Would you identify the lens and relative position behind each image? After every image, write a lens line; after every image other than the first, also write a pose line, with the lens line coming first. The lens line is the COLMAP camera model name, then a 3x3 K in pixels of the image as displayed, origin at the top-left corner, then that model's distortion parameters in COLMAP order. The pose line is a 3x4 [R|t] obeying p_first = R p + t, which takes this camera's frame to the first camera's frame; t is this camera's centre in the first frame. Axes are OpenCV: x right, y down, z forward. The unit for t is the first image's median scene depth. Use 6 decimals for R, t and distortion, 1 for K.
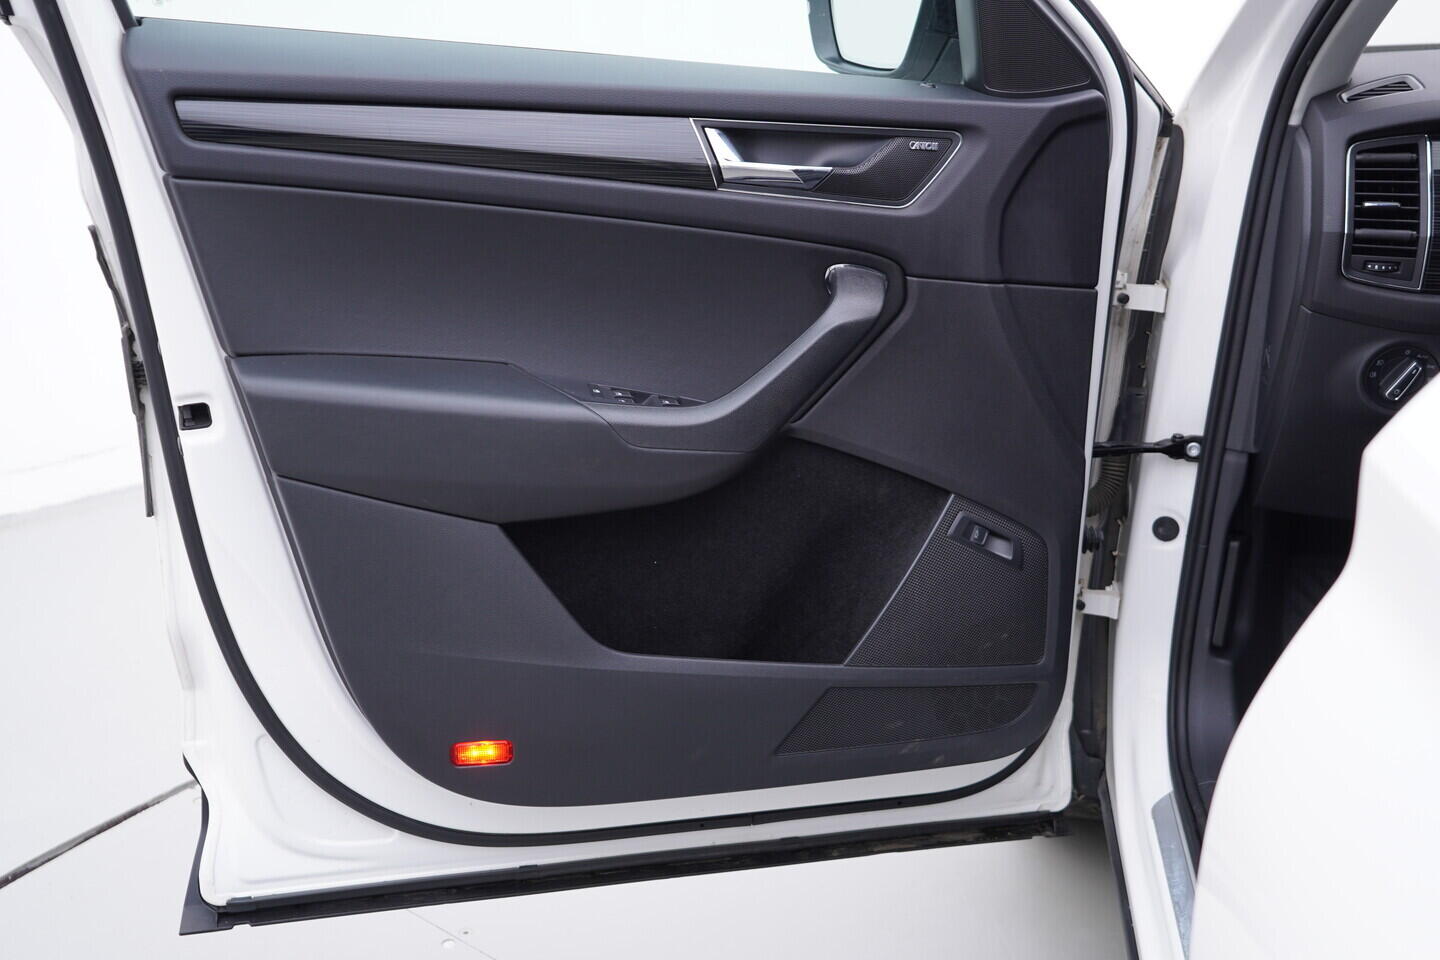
lens RADIAL K [[1450.3, 0, 724.5], [0, 1450.3, 477.8], [0, 0, 1]] dist [-0.006915, 0.000000]
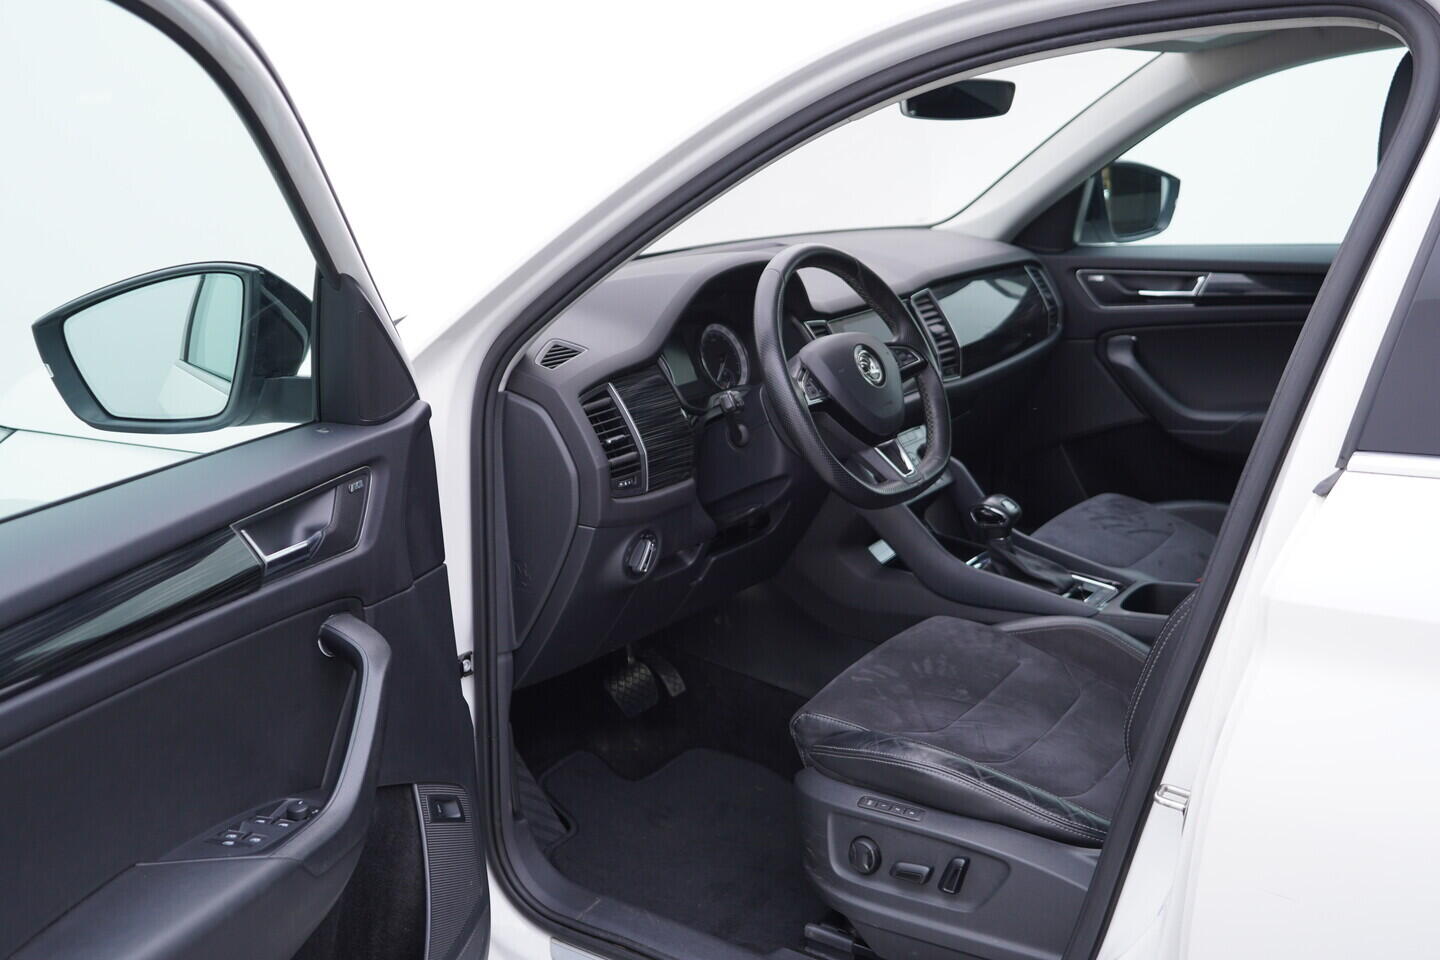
lens RADIAL K [[1450.3, 0, 713.2], [0, 1450.3, 476.1], [0, 0, 1]] dist [-0.006915, 0.000000]
pose [[0.418018, -0.255319, 0.871822, -0.680877], [0.320752, 0.939363, 0.121306, -0.287118], [-0.849929, 0.228931, 0.474565, 0.290903]]
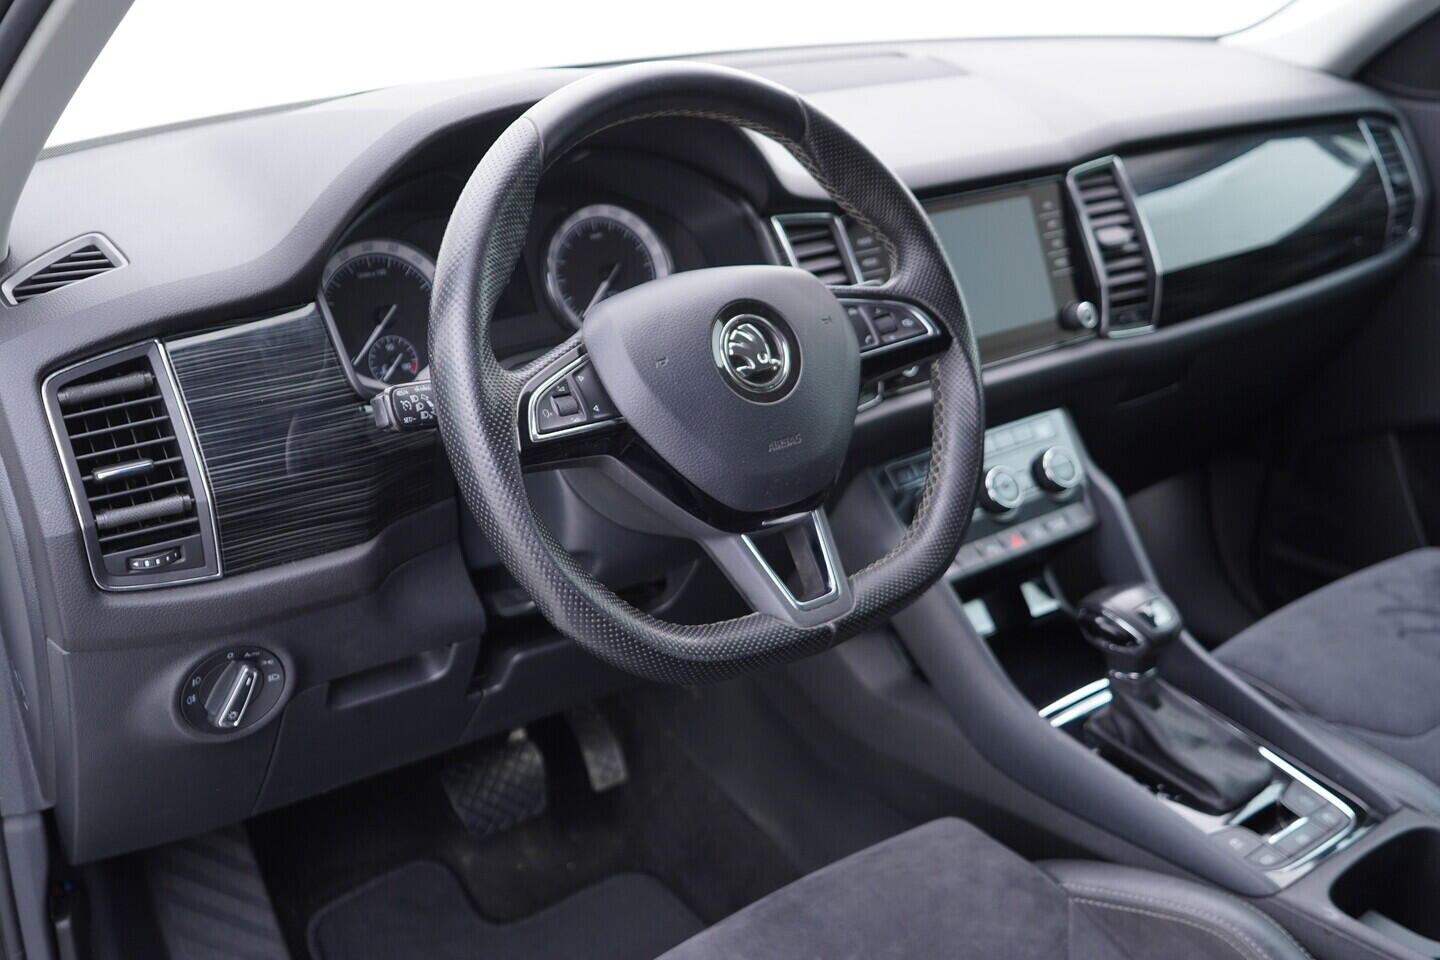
lens RADIAL K [[1450.3, 0, 718.9], [0, 1450.3, 474.3], [0, 0, 1]] dist [-0.006915, 0.000000]
pose [[0.674650, -0.295463, 0.676423, 0.202014], [0.246870, 0.953939, 0.170459, -0.227305], [-0.695631, 0.051989, 0.716516, 0.371137]]
